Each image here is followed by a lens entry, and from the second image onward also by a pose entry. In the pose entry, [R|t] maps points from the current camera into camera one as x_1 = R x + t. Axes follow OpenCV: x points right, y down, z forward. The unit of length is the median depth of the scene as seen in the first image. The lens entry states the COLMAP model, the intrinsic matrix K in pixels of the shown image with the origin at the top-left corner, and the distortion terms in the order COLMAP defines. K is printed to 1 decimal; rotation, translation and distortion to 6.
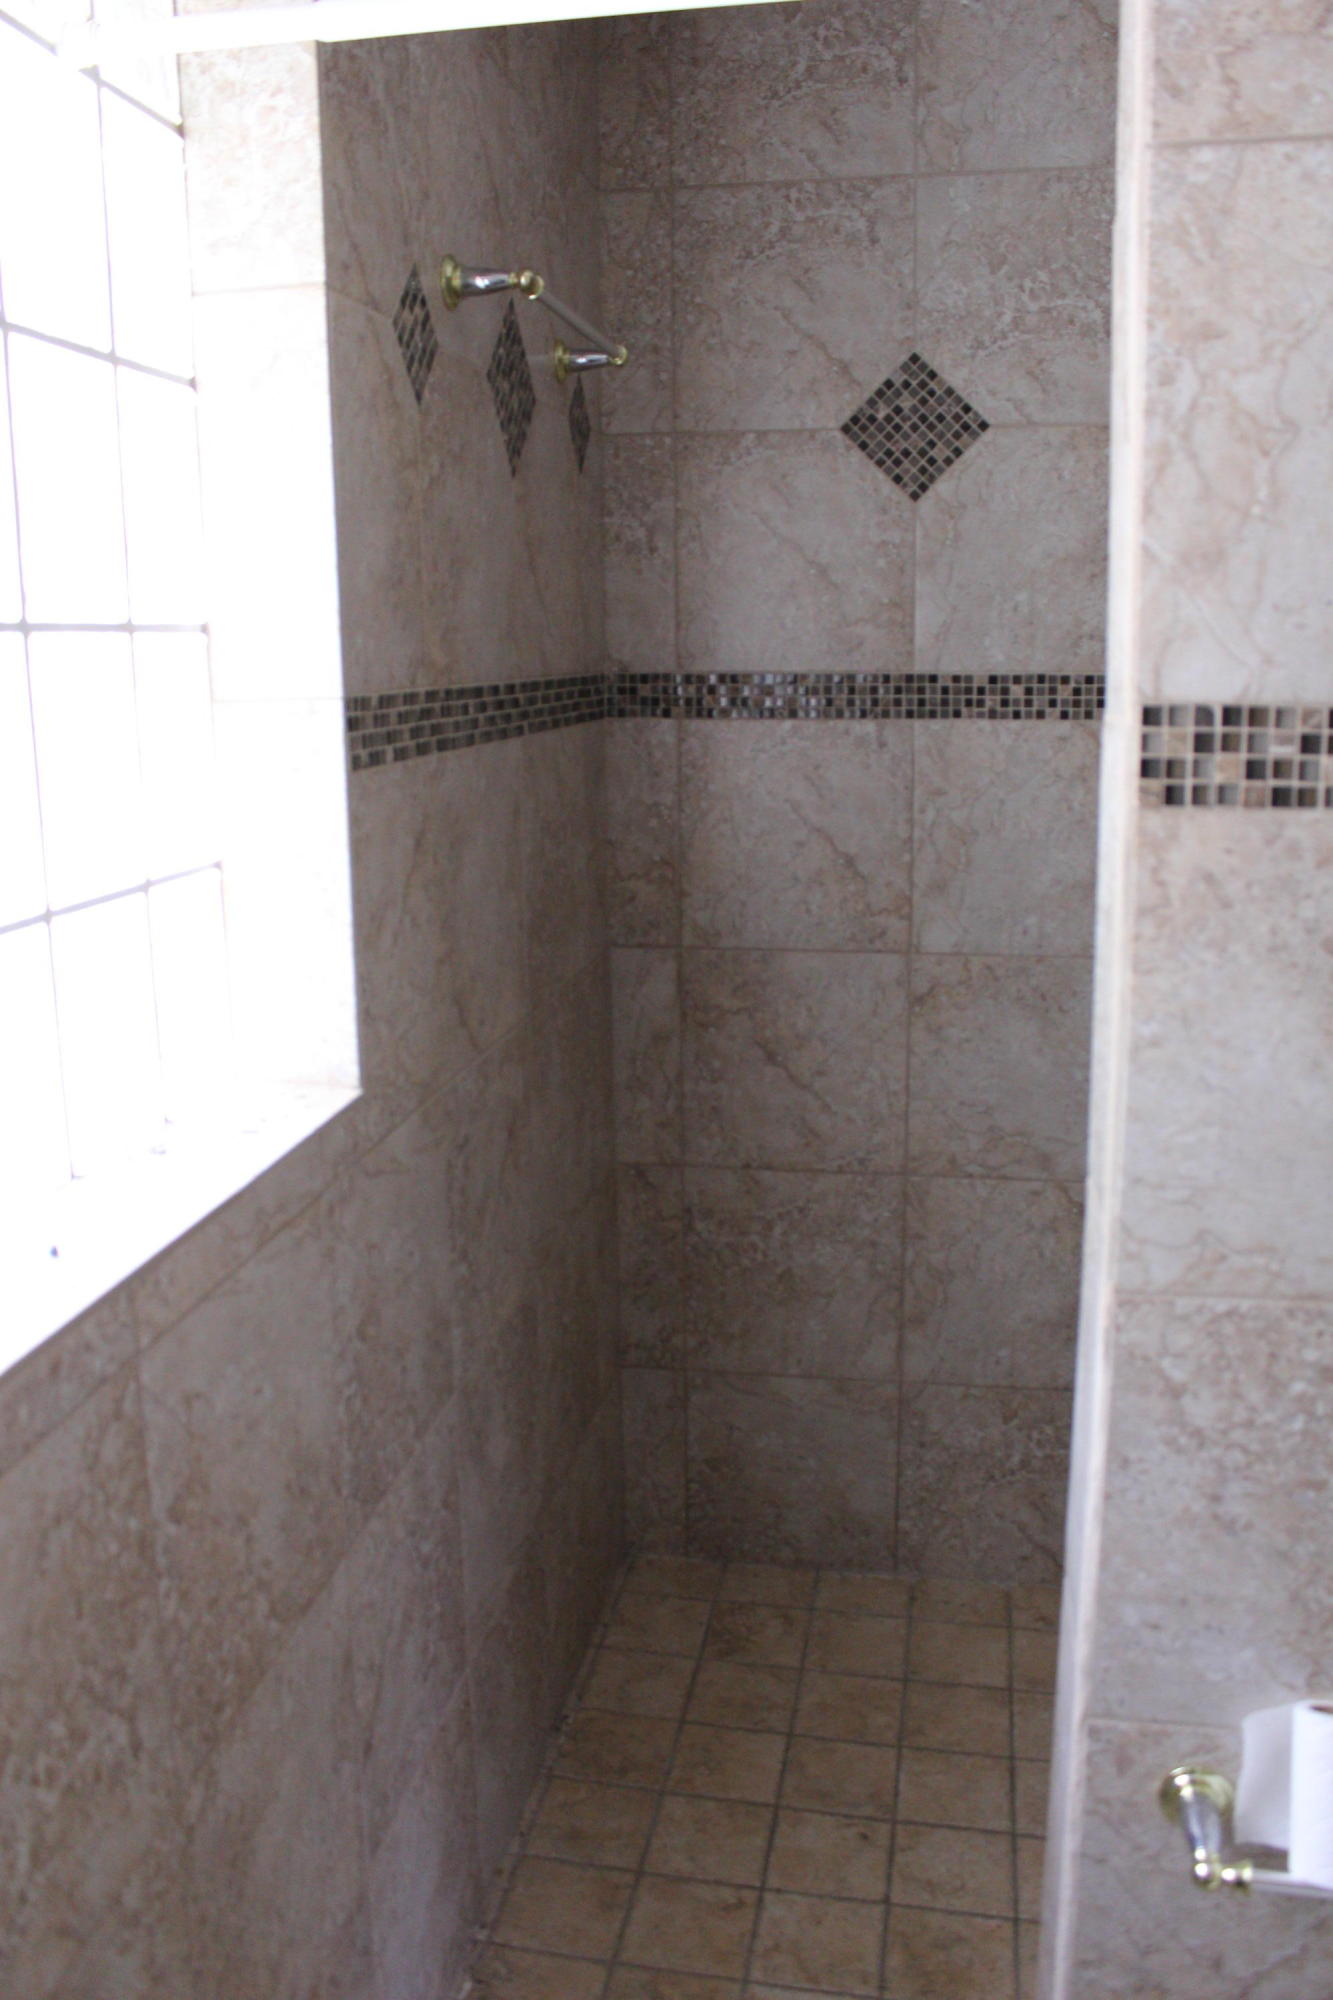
lens RADIAL K [[1687.1, 0, 666.5], [0, 1687.1, 1000.0], [0, 0, 1]] dist [-0.169621, 0.159054]
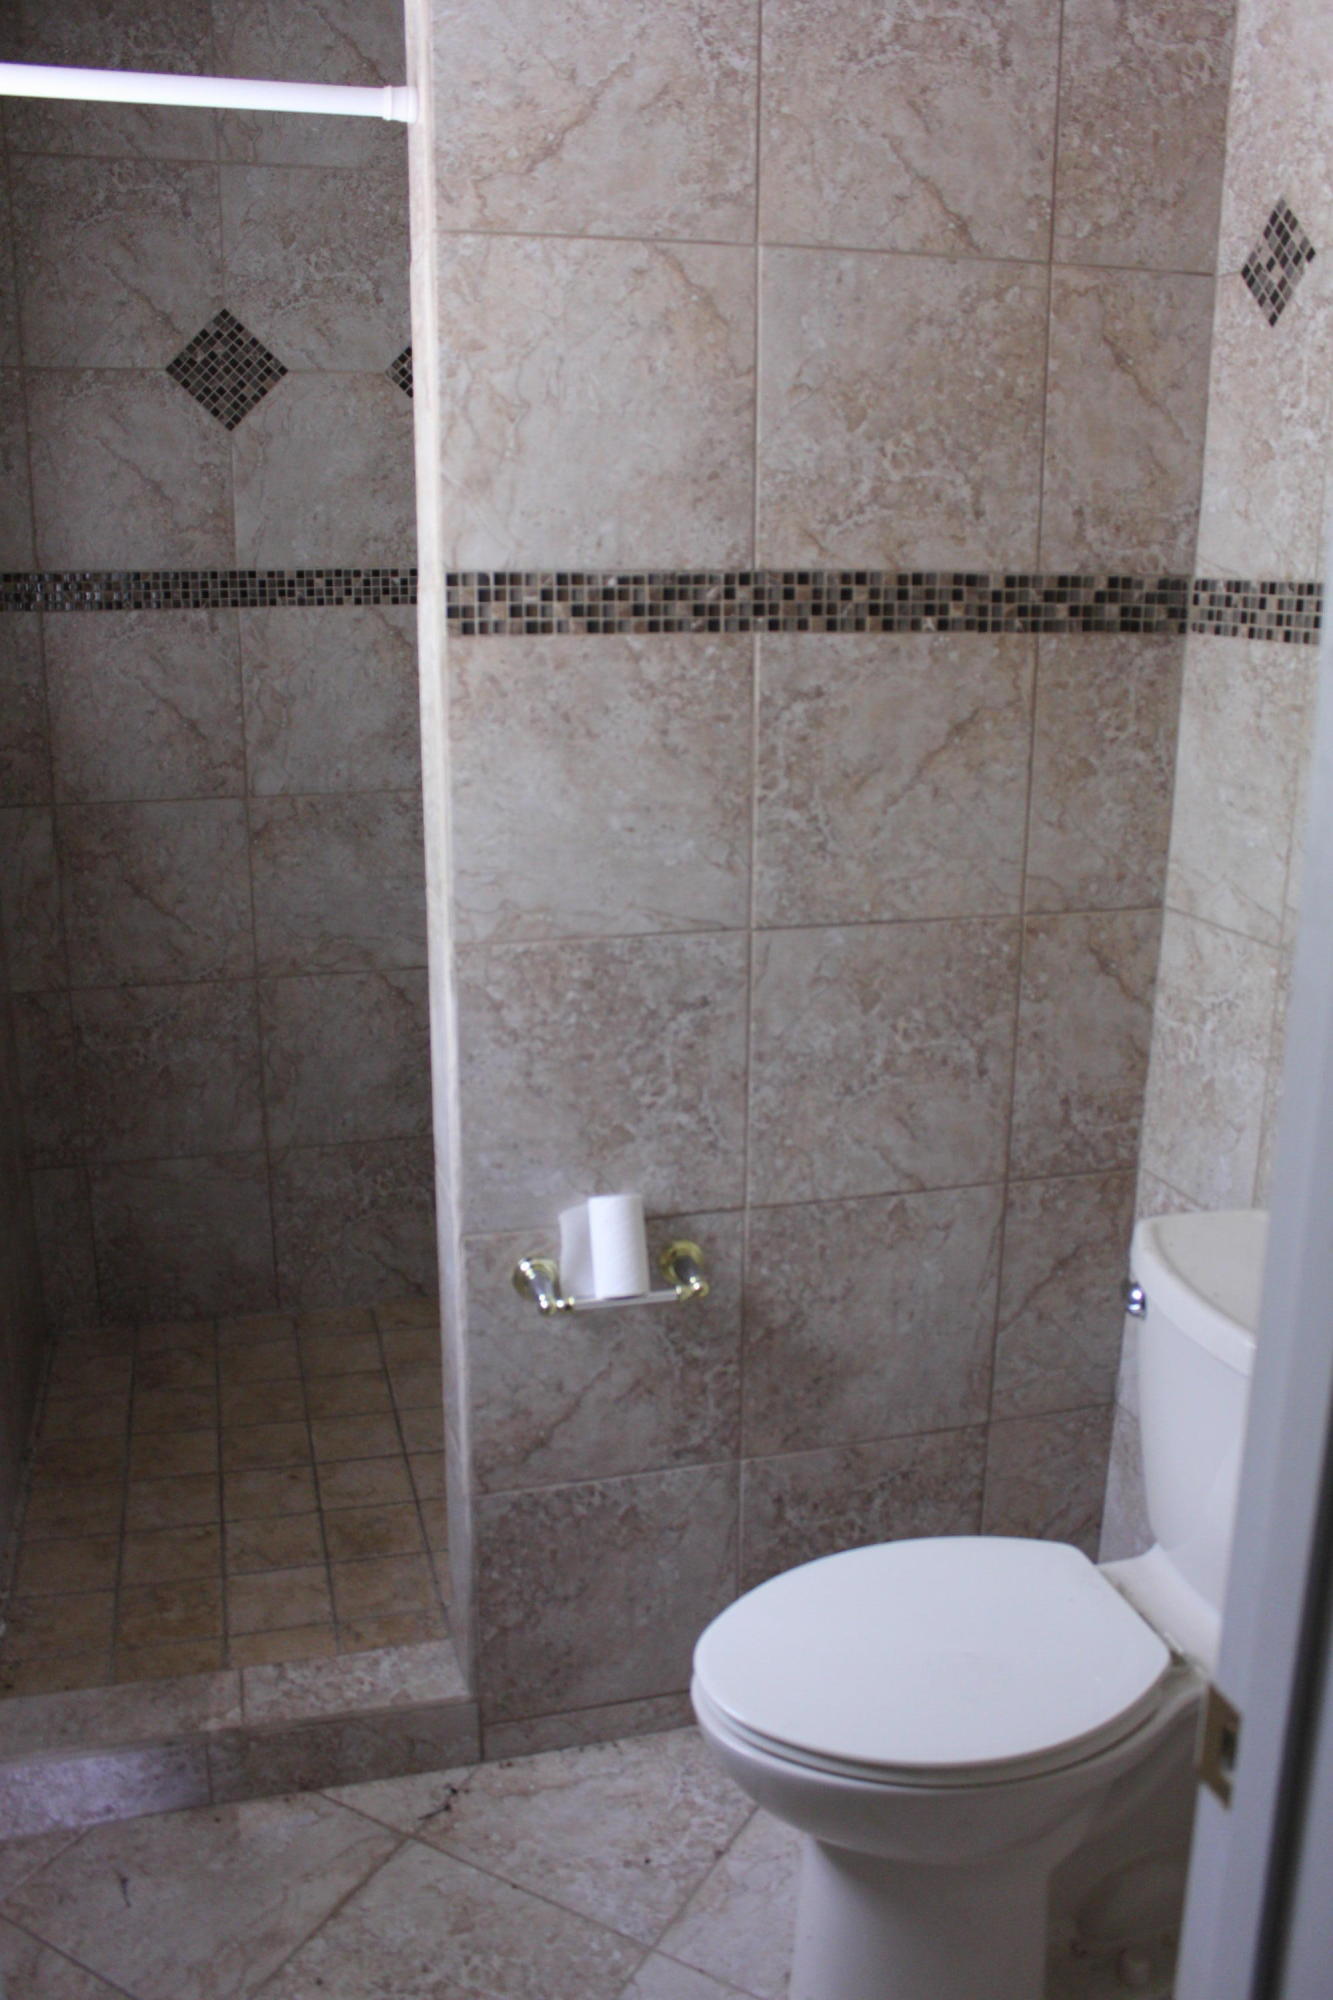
lens RADIAL K [[1687.1, 0, 666.5], [0, 1687.1, 1000.0], [0, 0, 1]] dist [-0.169621, 0.159054]
pose [[0.904190, -0.094632, 0.416515, -0.108237], [0.073807, 0.995095, 0.065862, 0.067076], [-0.420705, -0.028810, 0.906740, -0.266409]]
